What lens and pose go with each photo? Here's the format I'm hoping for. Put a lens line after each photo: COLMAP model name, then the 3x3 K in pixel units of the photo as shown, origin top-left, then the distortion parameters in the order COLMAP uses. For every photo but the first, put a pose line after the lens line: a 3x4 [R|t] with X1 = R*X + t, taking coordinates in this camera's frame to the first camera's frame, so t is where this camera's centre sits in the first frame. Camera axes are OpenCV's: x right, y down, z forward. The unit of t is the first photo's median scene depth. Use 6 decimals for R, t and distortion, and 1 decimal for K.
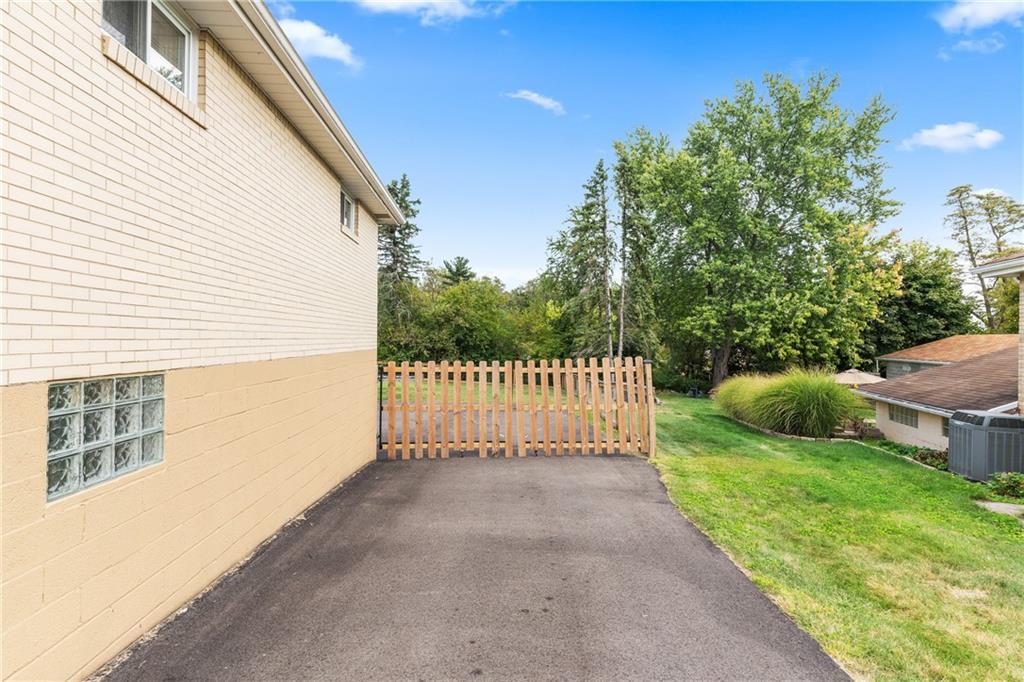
lens RADIAL K [[487.4, 0, 513.2], [0, 487.4, 340.0], [0, 0, 1]] dist [0.001412, 0.000554]
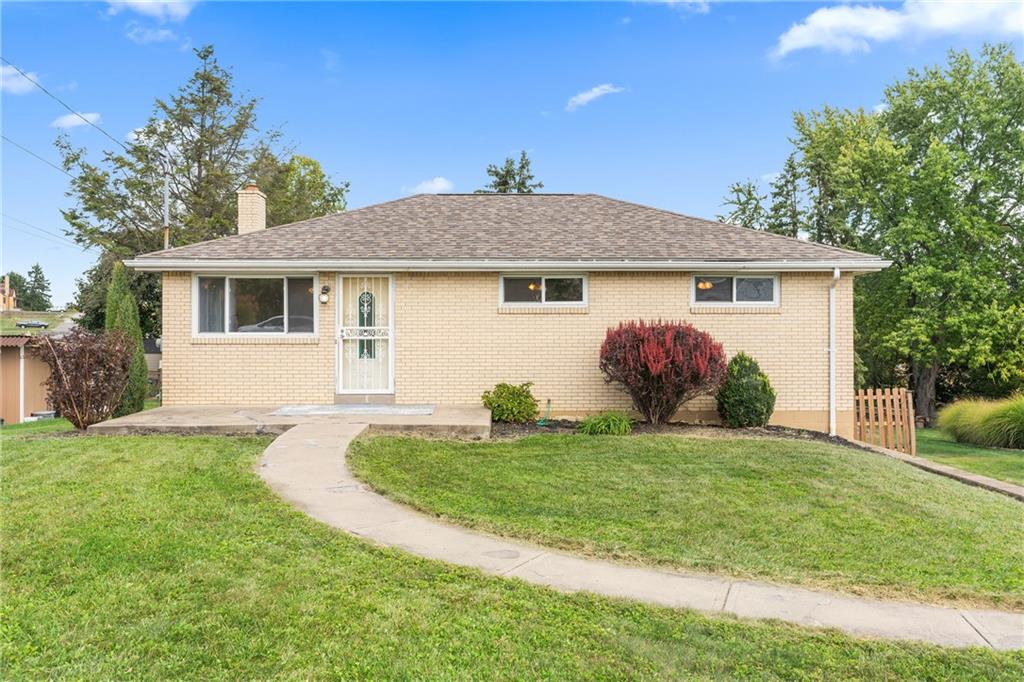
lens RADIAL K [[816.9, 0, 511.1], [0, 816.9, 341.1], [0, 0, 1]] dist [0.016240, -0.005734]
pose [[0.999297, -0.007838, -0.036675, -0.272438], [0.007915, 0.999967, 0.001934, -0.040237], [0.036659, -0.002223, 0.999325, -0.490671]]
